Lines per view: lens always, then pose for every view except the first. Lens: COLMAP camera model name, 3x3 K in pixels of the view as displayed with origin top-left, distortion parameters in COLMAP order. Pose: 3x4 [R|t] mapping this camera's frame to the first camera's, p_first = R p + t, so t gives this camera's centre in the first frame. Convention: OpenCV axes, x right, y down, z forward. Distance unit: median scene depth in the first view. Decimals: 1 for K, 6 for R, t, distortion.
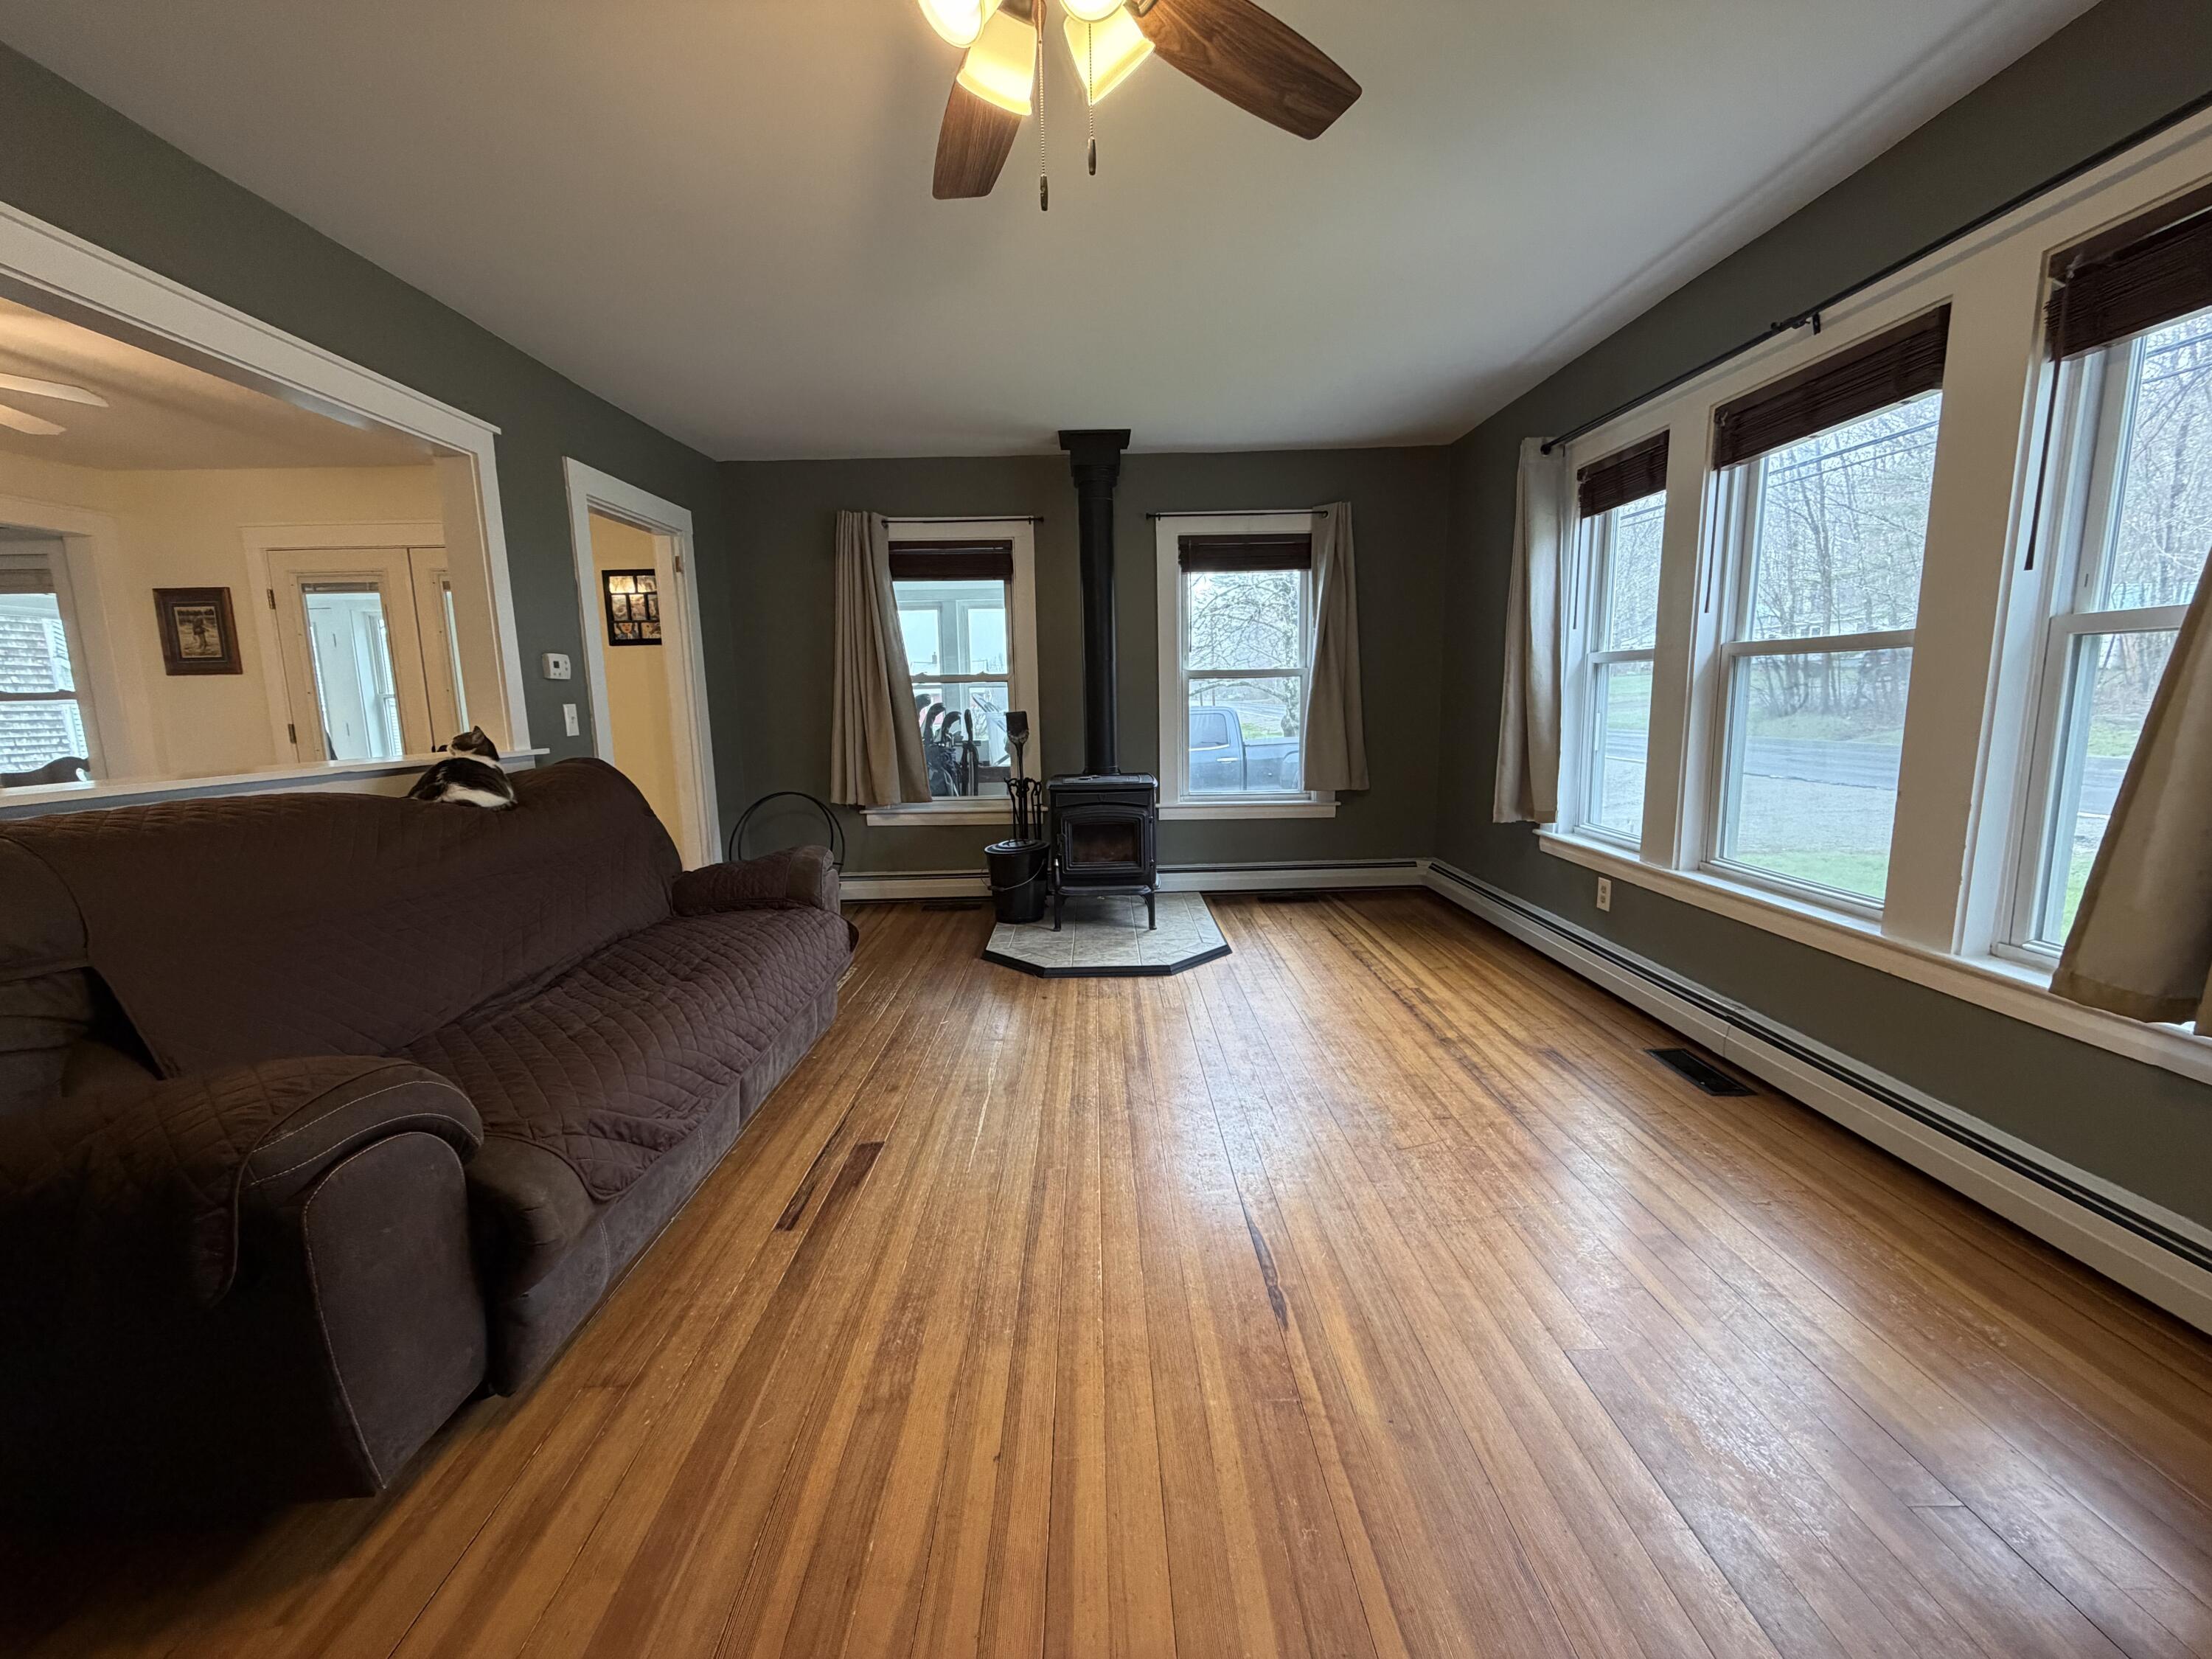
lens RADIAL K [[878.1, 0, 1099.3], [0, 878.1, 832.7], [0, 0, 1]] dist [-0.000221, -0.000264]
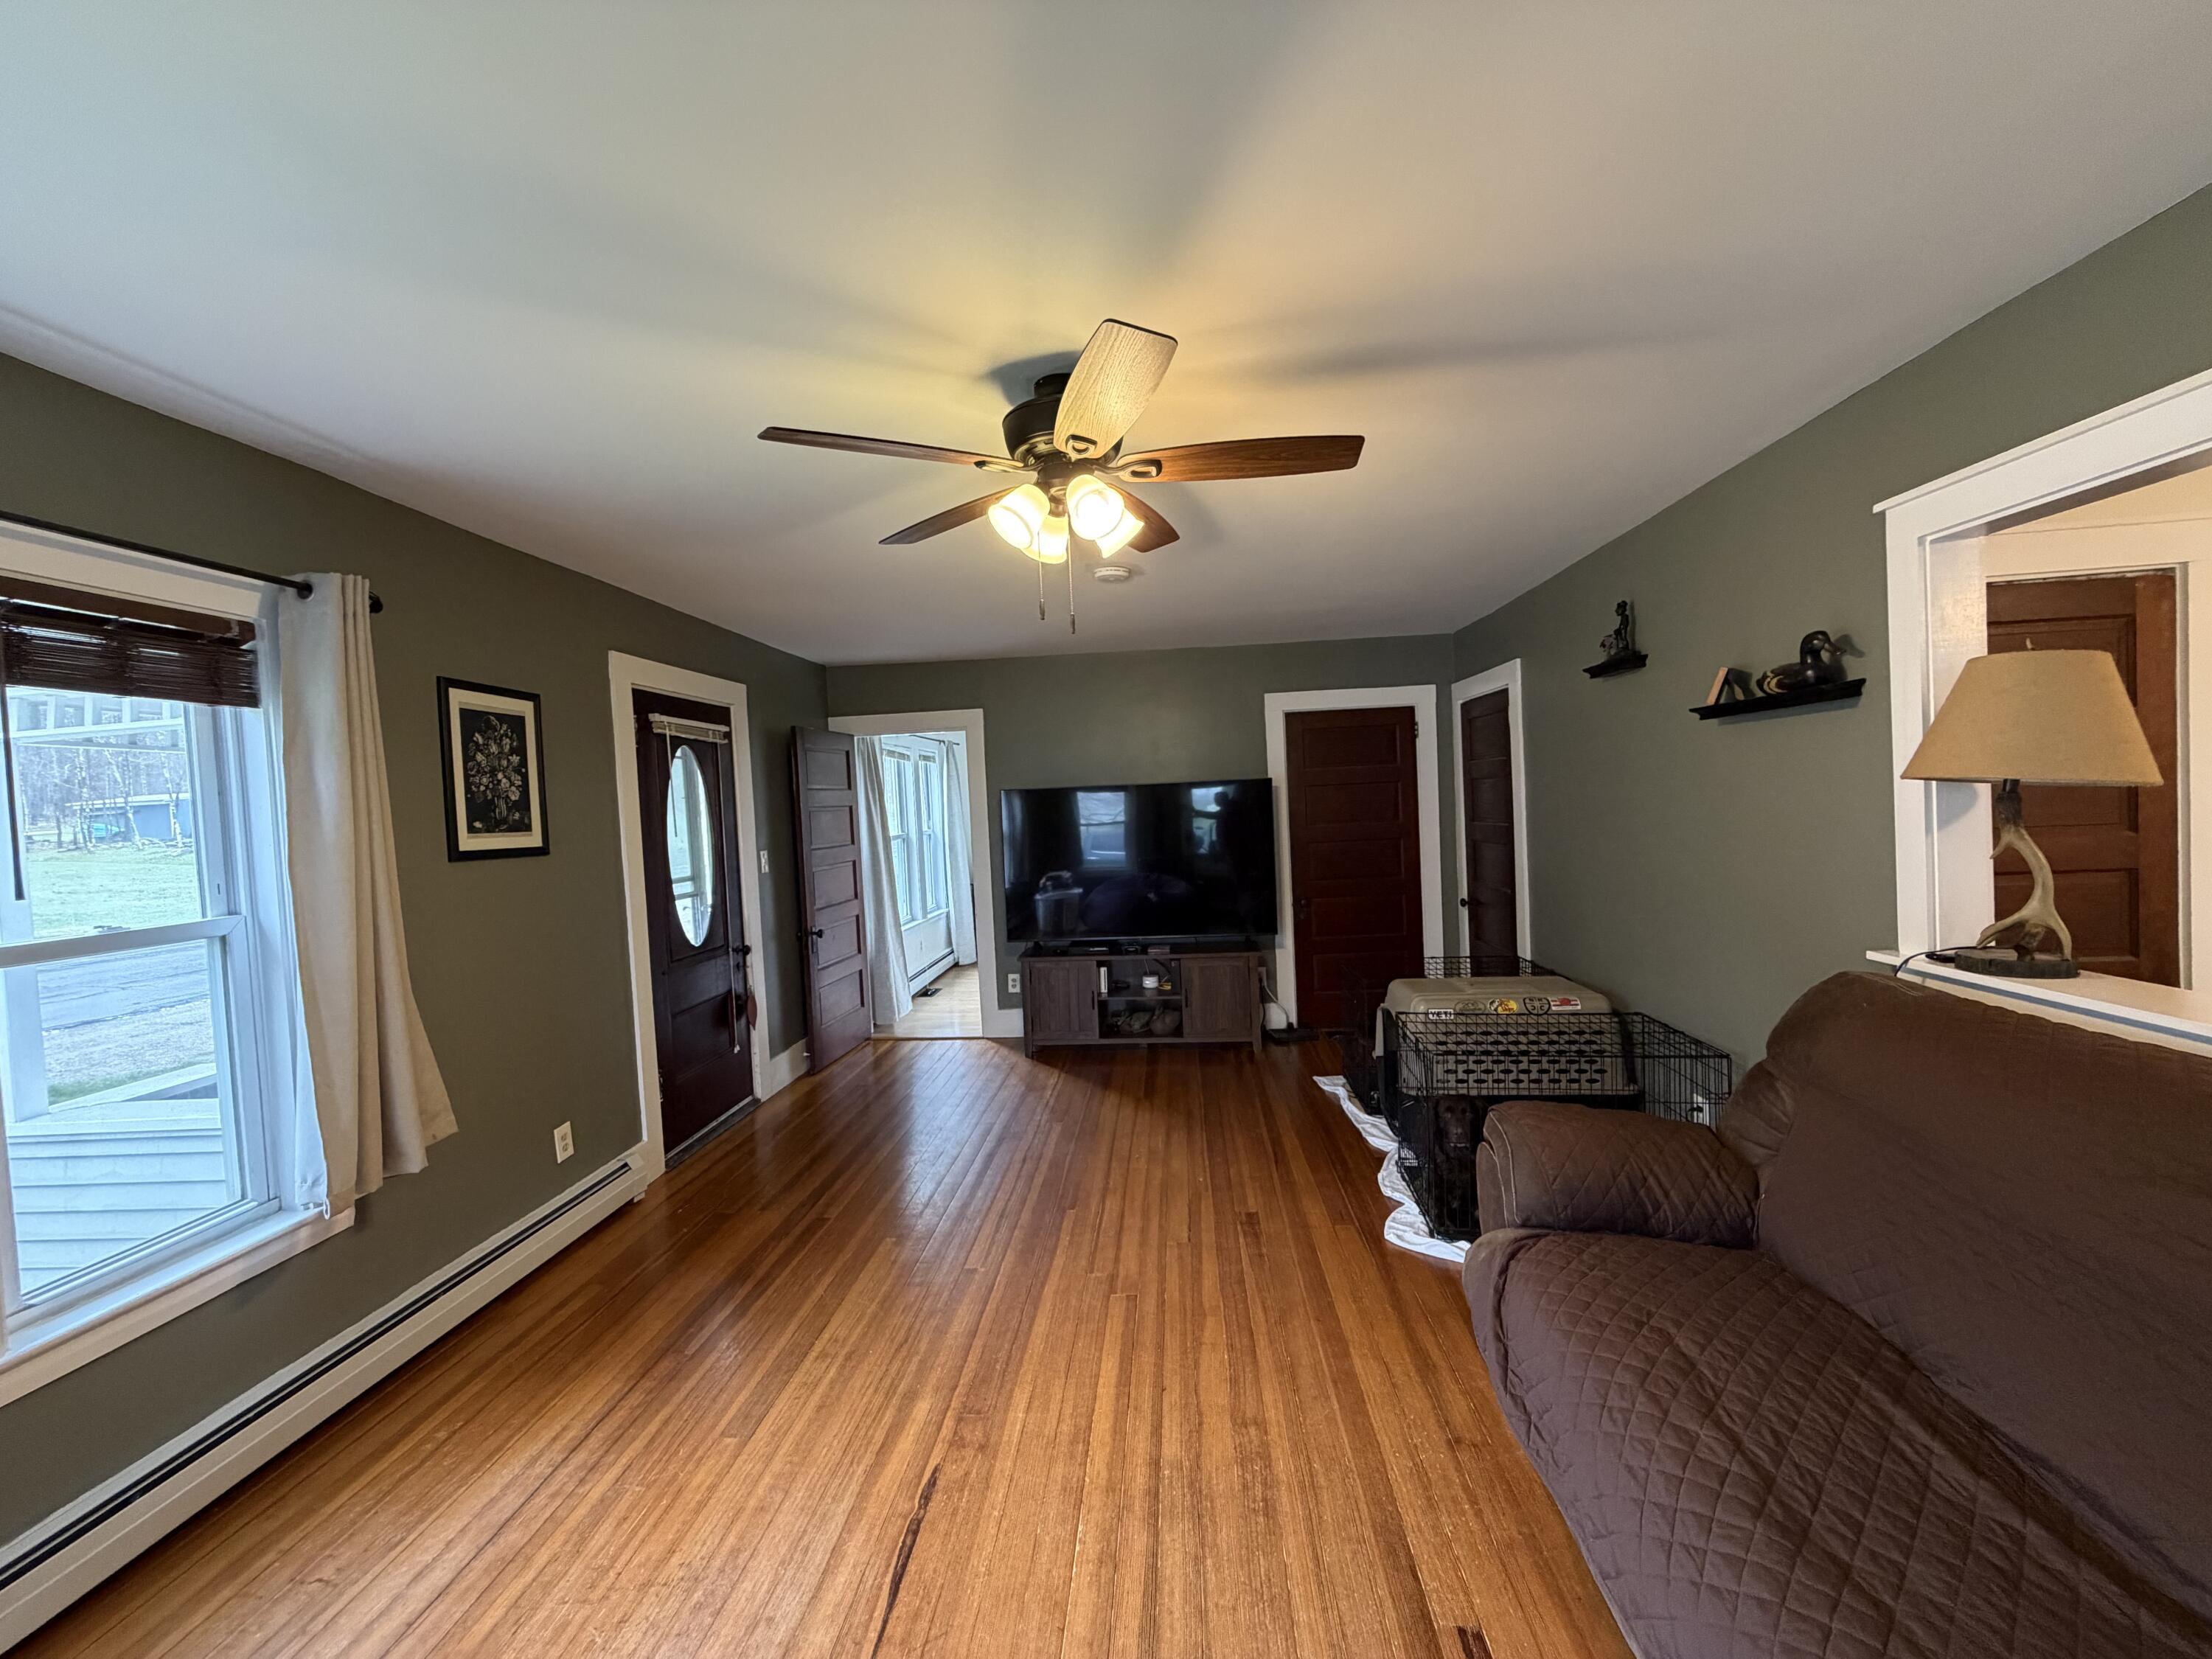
lens RADIAL K [[878.1, 0, 1099.3], [0, 878.1, 832.7], [0, 0, 1]] dist [-0.000221, -0.000264]
pose [[-0.992992, 0.060137, 0.101742, -0.191672], [0.077983, 0.980257, 0.181699, -0.511936], [-0.088806, 0.188360, -0.978077, 2.060398]]
